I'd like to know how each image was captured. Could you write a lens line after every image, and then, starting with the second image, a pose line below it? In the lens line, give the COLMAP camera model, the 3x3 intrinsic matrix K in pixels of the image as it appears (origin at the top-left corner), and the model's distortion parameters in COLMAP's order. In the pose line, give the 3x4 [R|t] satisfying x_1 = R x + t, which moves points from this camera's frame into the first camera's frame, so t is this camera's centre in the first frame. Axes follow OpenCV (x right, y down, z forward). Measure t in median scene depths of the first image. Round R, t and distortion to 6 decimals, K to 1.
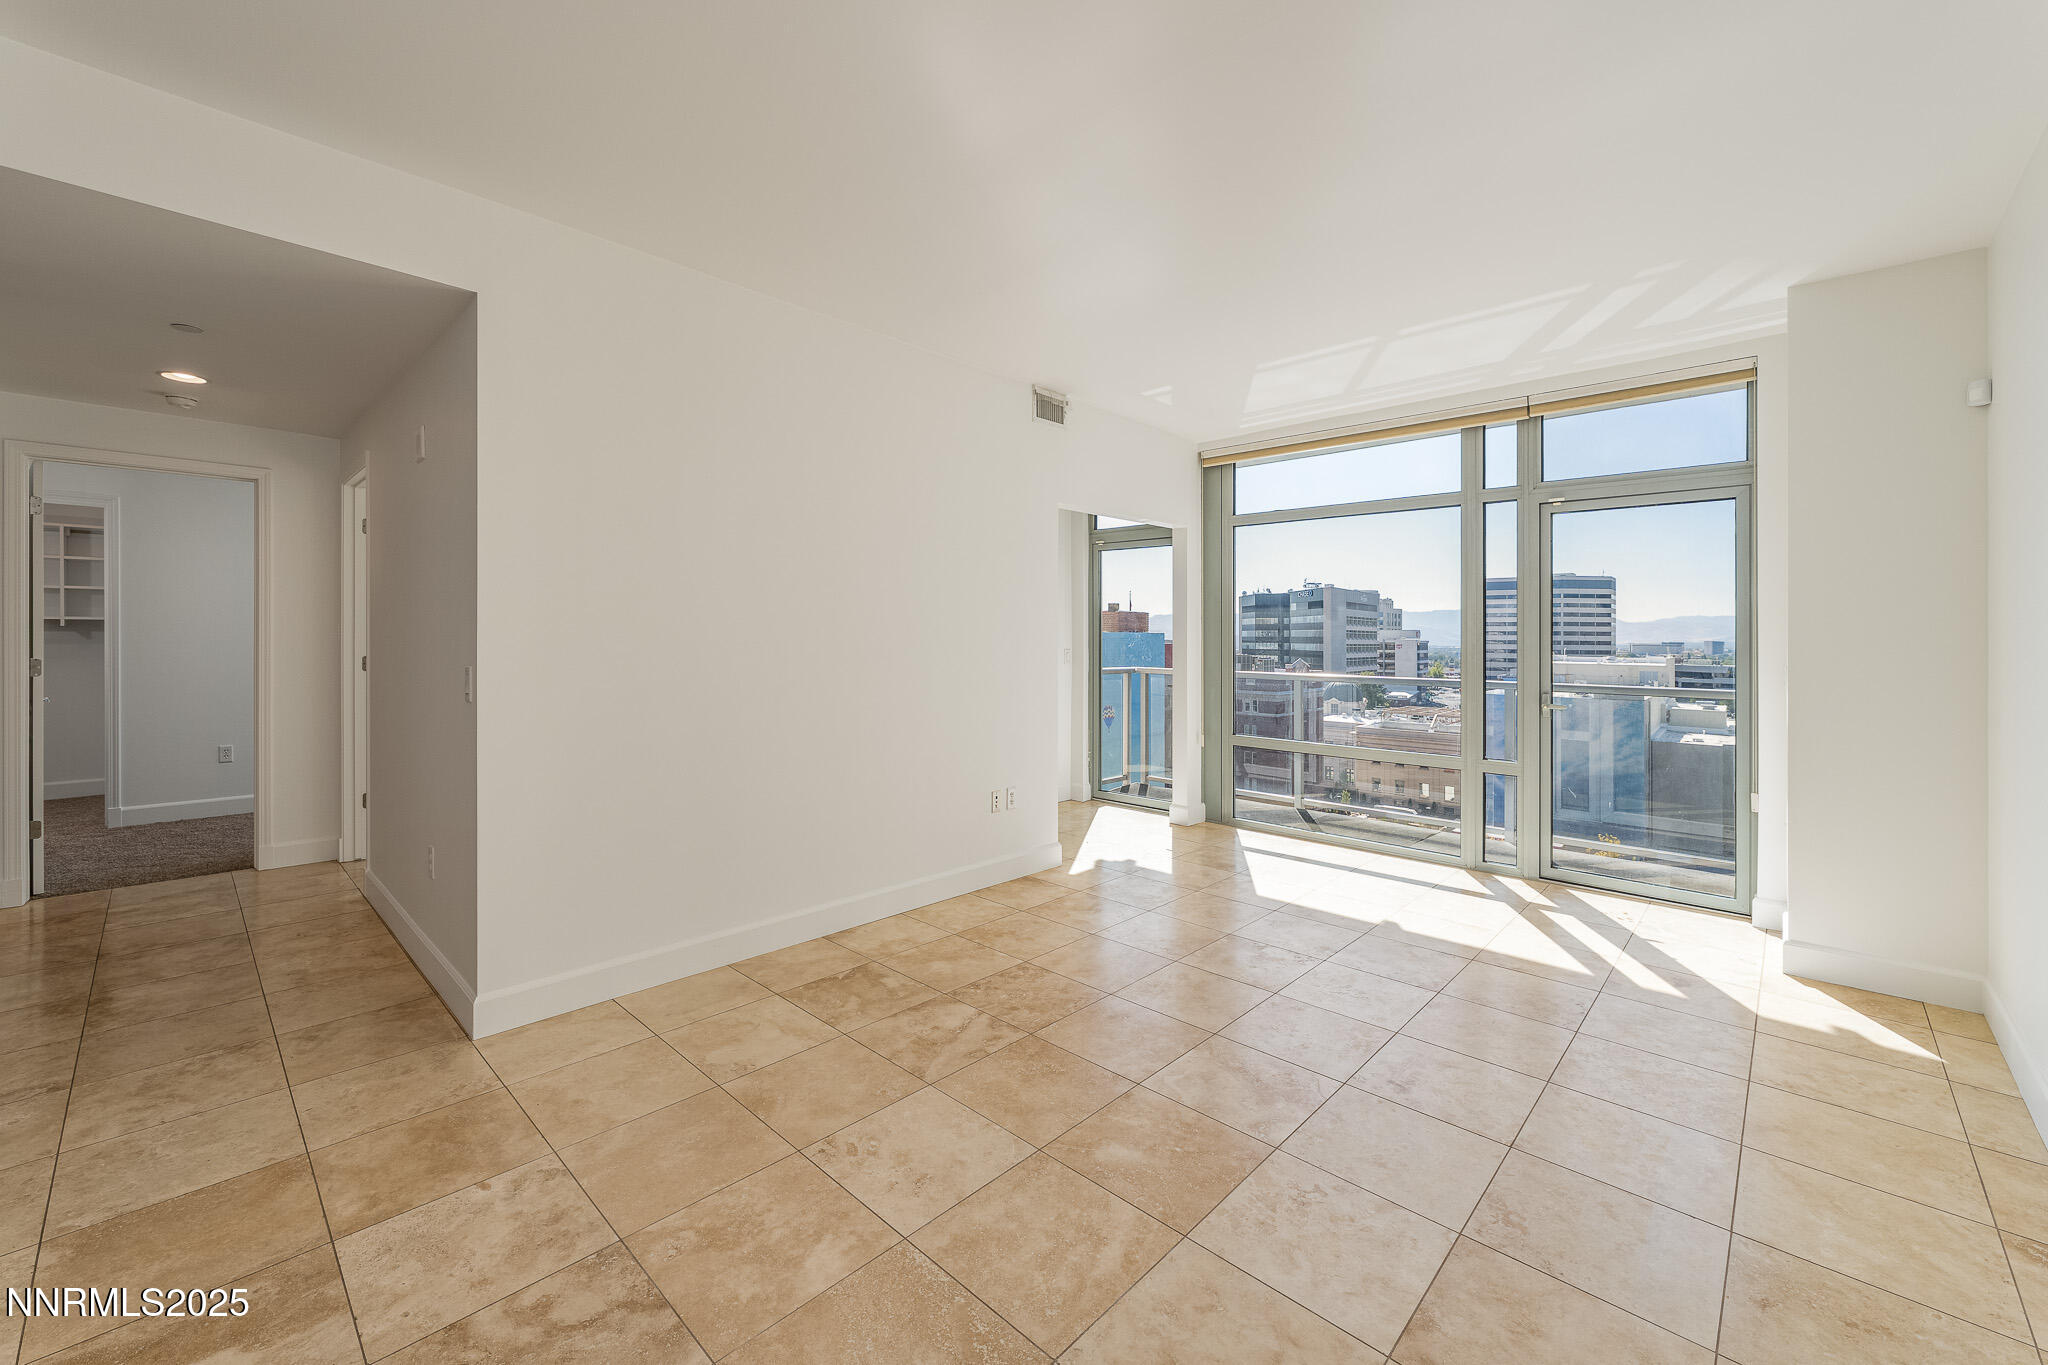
lens RADIAL K [[825.5, 0, 1010.1], [0, 825.5, 692.8], [0, 0, 1]] dist [-0.001946, 0.000012]
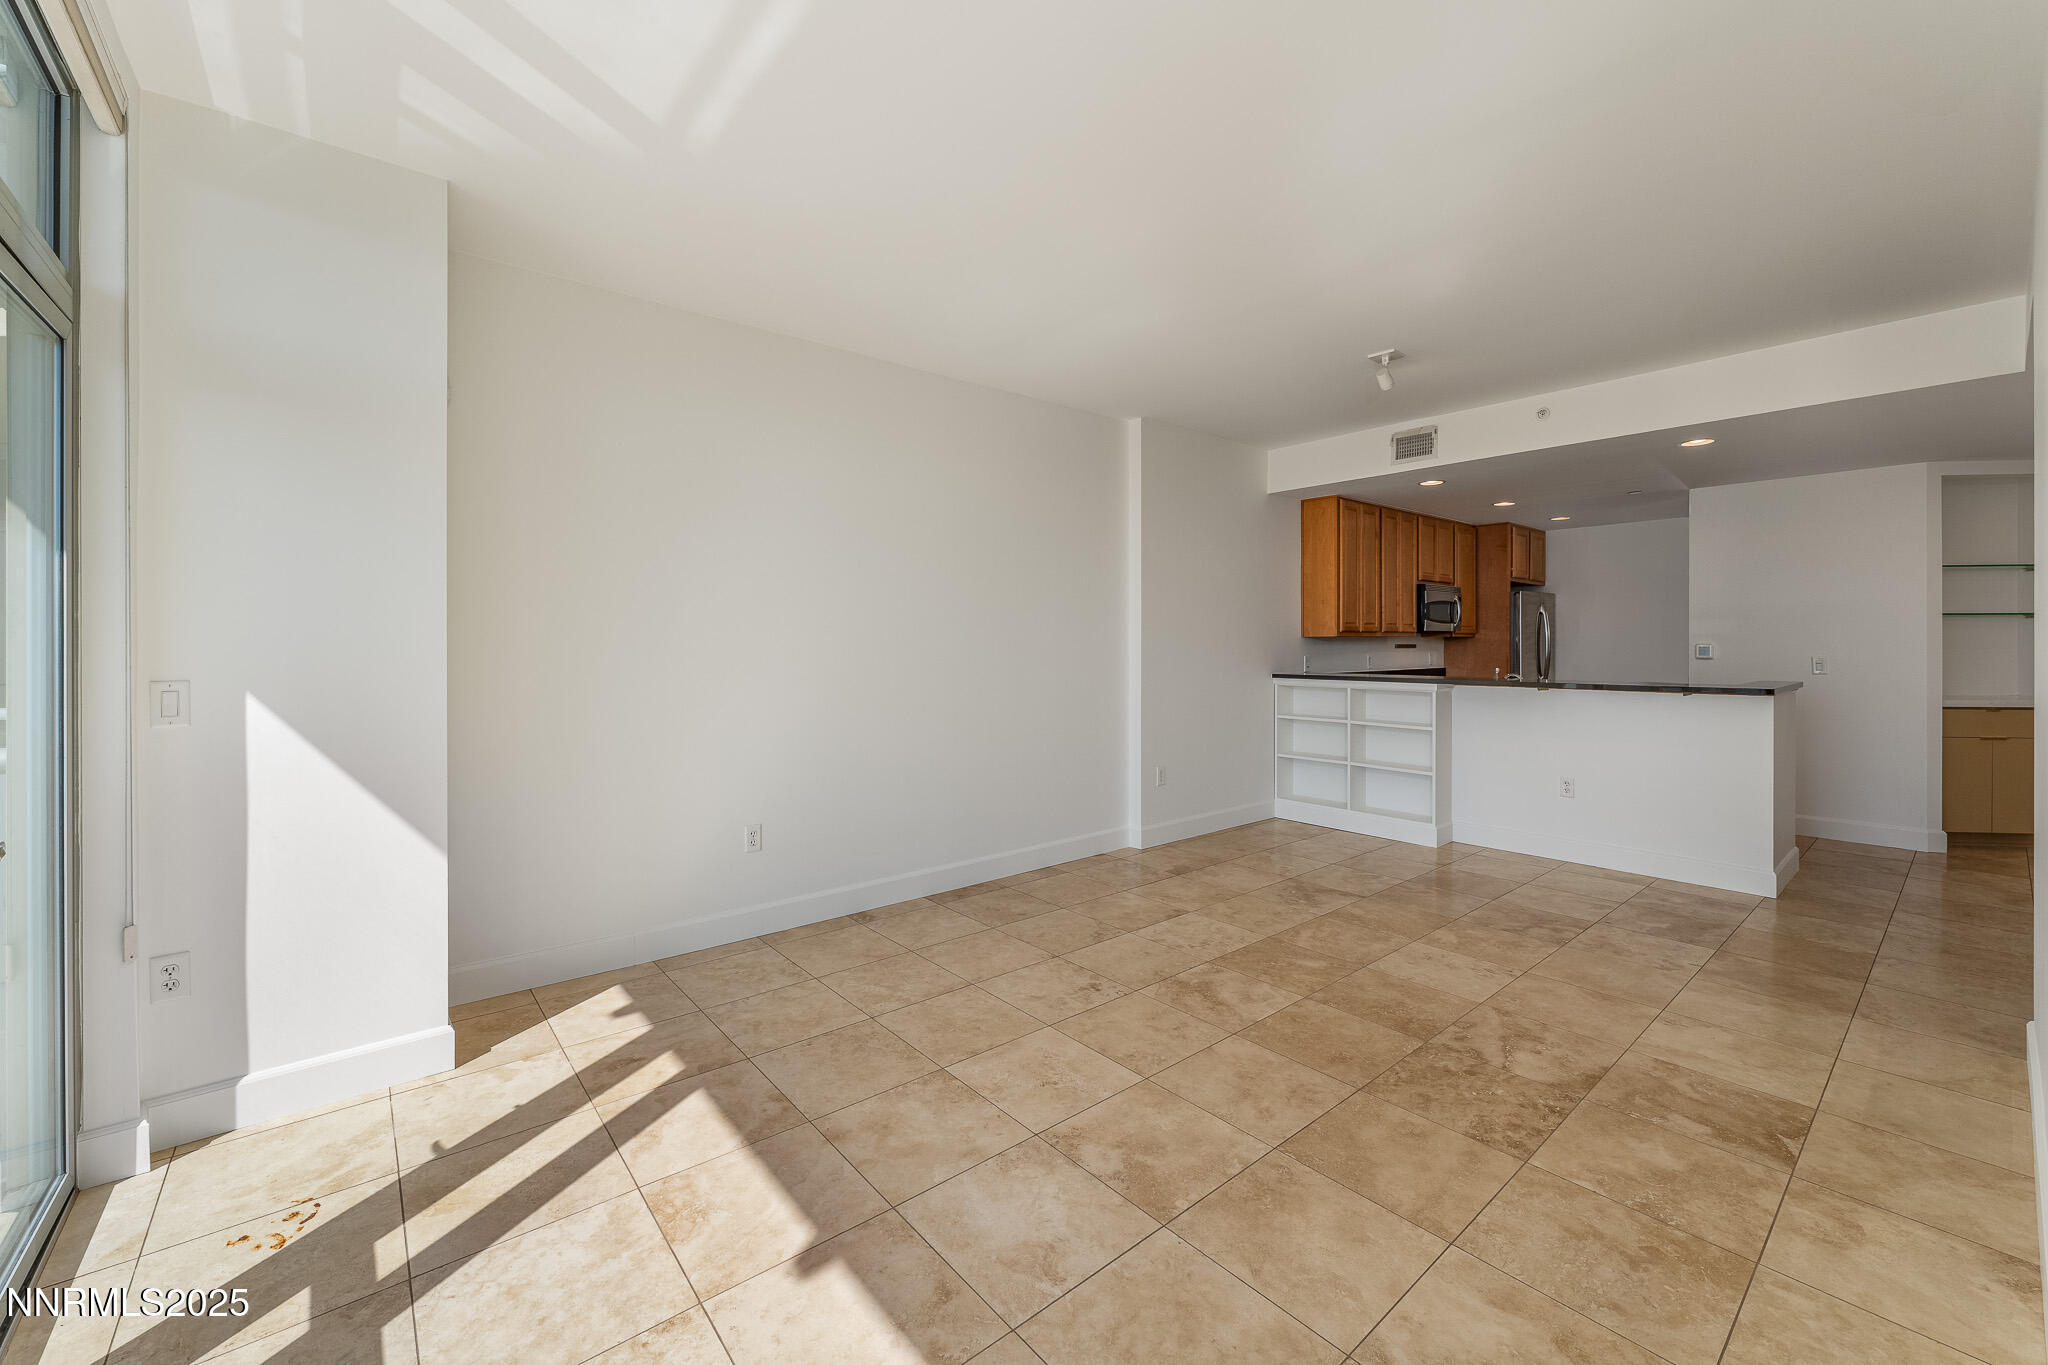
lens RADIAL K [[814.9, 0, 1025.2], [0, 814.9, 636.9], [0, 0, 1]] dist [-0.001333, 0.000020]
pose [[-0.995221, -0.006873, 0.097409, 0.408804], [-0.001089, 0.998239, 0.059316, -0.121525], [-0.097645, 0.058926, -0.993475, 1.981310]]
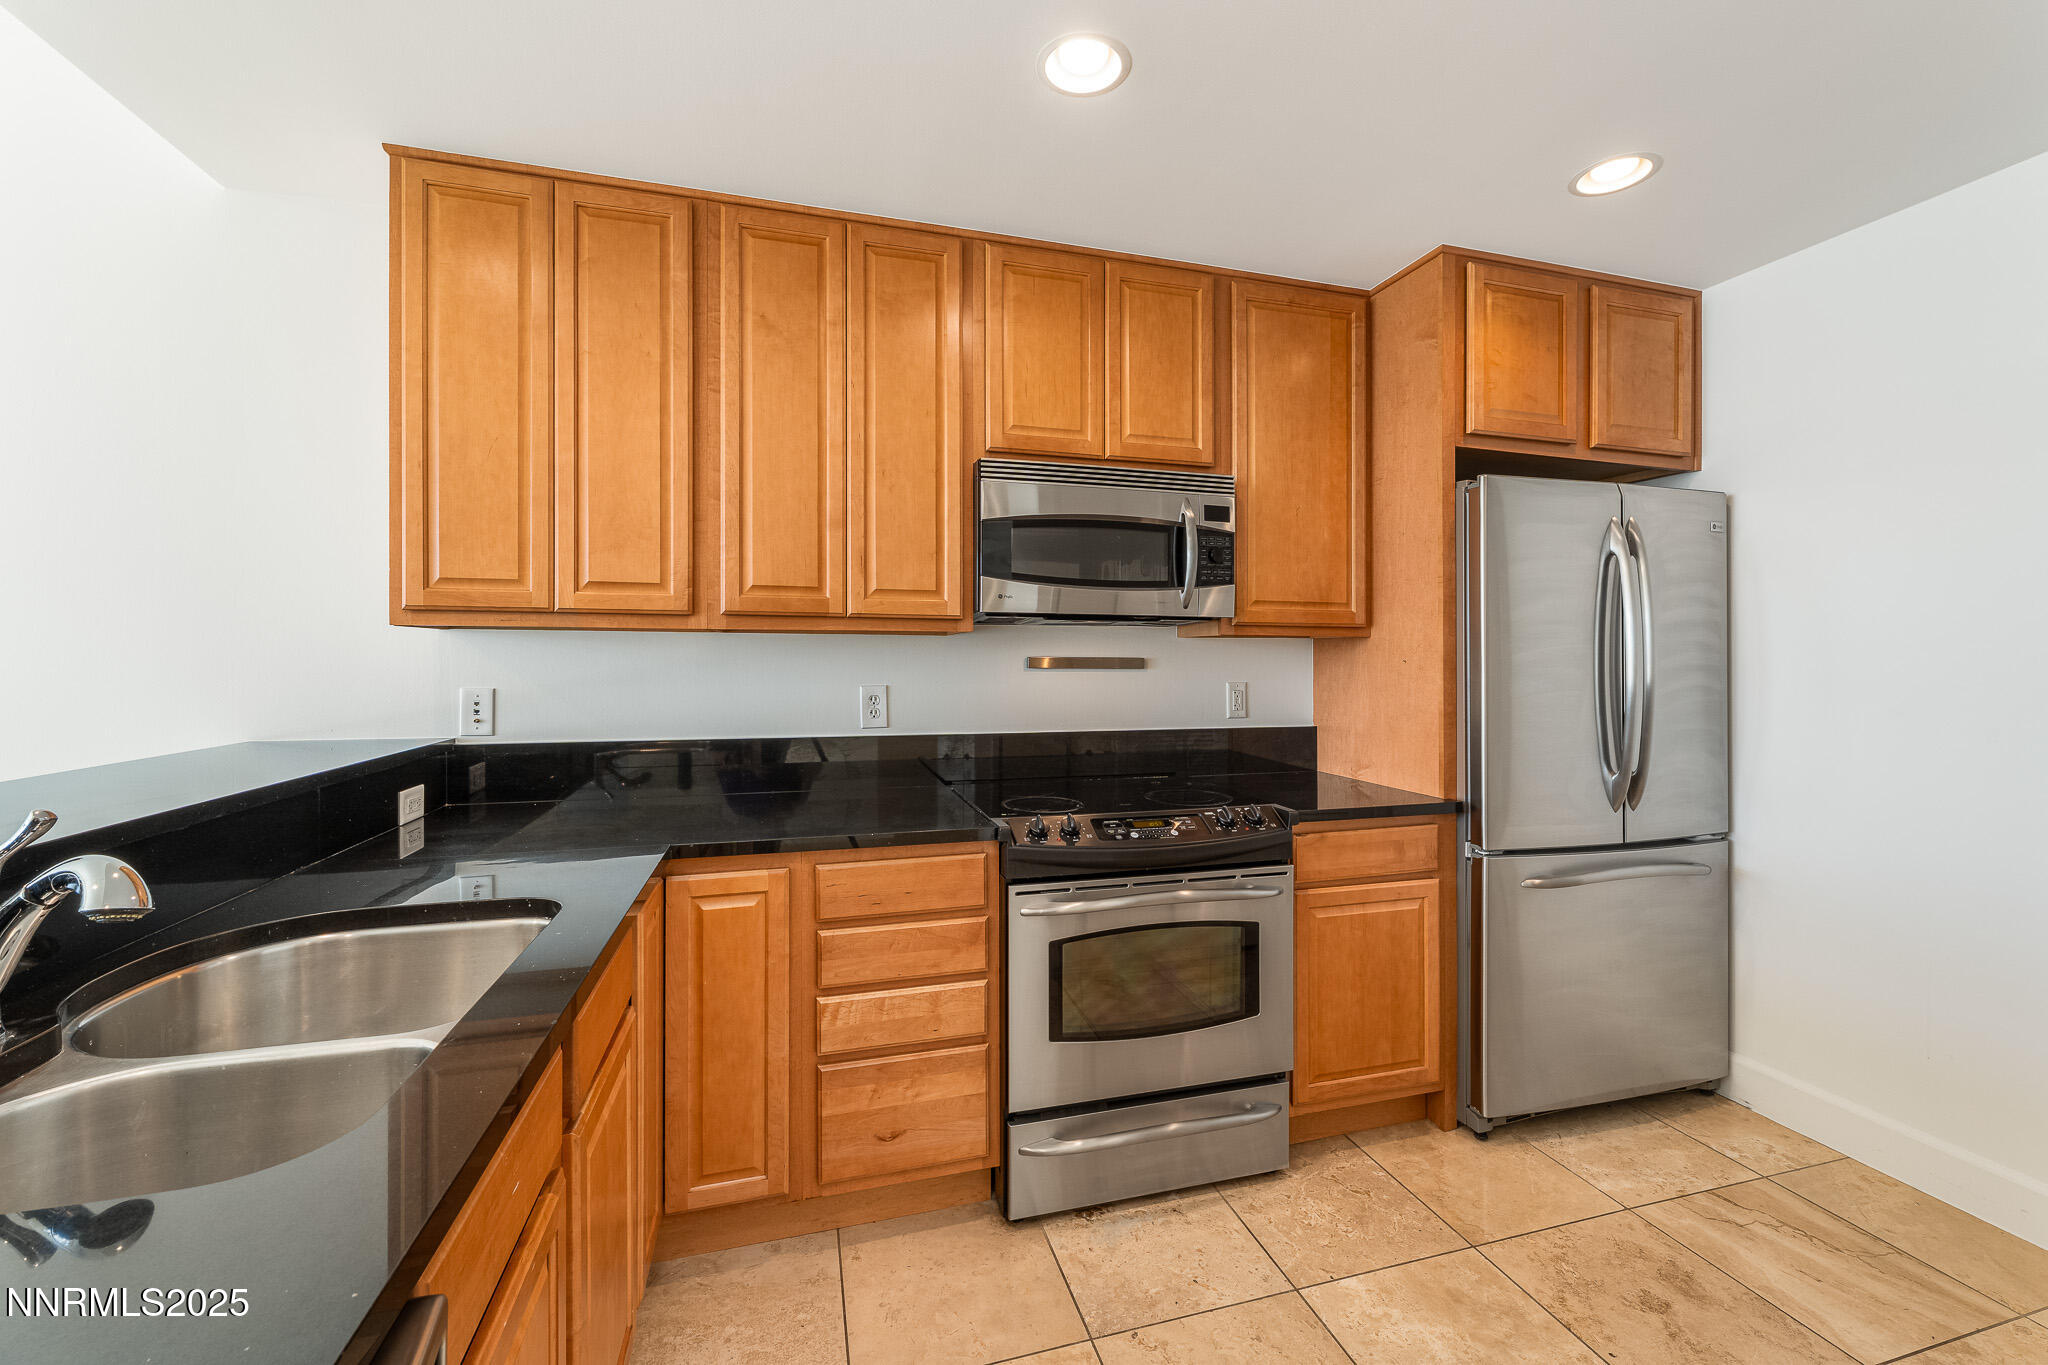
lens RADIAL K [[801.0, 0, 1020.4], [0, 801.0, 656.8], [0, 0, 1]] dist [-0.002133, -0.000206]
pose [[-0.863557, -0.016207, 0.503991, -0.972135], [0.019102, 0.997714, 0.064814, -0.002047], [-0.503890, 0.065598, -0.861273, 0.020732]]
